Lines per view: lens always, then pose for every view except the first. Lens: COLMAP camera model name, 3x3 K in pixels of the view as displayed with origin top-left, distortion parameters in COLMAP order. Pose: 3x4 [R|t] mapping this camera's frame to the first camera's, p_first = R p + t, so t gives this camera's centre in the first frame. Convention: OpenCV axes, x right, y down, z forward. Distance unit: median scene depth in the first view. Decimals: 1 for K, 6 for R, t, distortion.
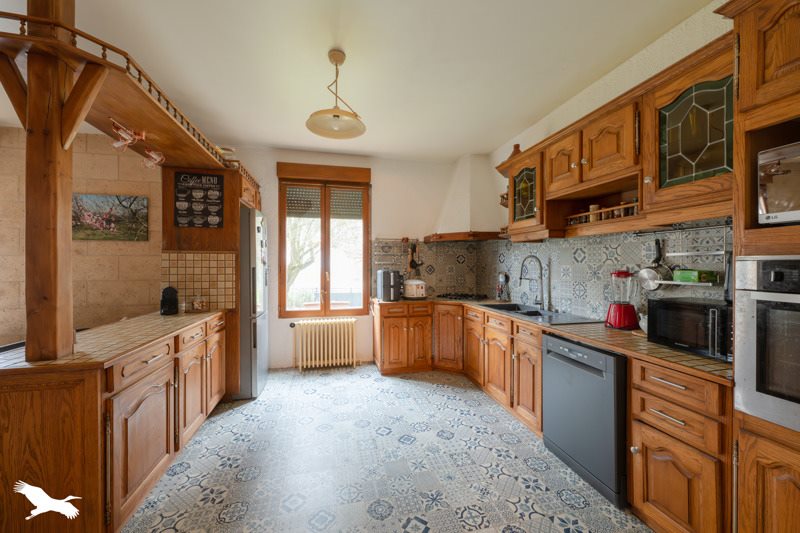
lens RADIAL K [[321.8, 0, 400.6], [0, 321.8, 265.2], [0, 0, 1]] dist [0.001115, 0.000303]
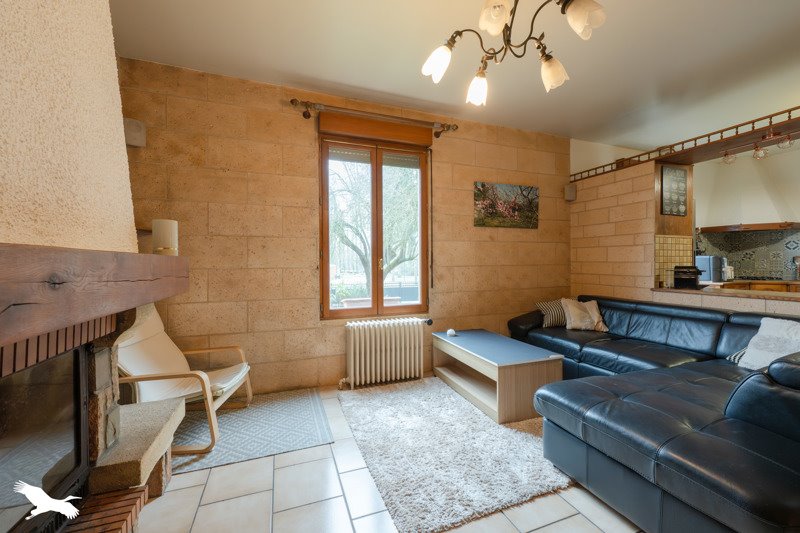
lens RADIAL K [[321.8, 0, 400.3], [0, 321.8, 265.5], [0, 0, 1]] dist [0.001115, 0.000303]
pose [[0.992115, -0.006434, 0.125163, -1.631232], [0.005966, 0.999974, 0.004110, 0.047903], [-0.125186, -0.003331, 0.992128, -0.005247]]
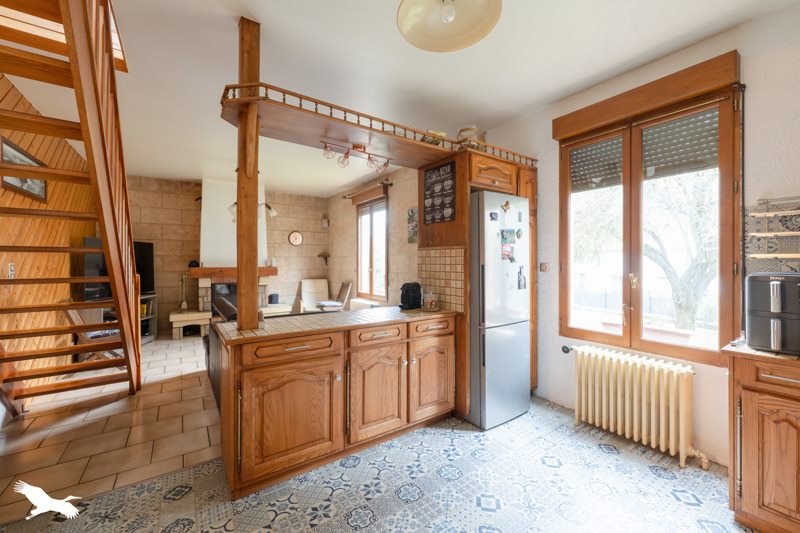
lens RADIAL K [[321.8, 0, 396.3], [0, 321.8, 261.8], [0, 0, 1]] dist [0.001115, 0.000303]
pose [[0.364987, -0.000615, -0.931012, 0.205732], [0.000378, 1.000000, -0.000512, 0.000040], [0.931013, -0.000165, 0.364987, 0.505267]]
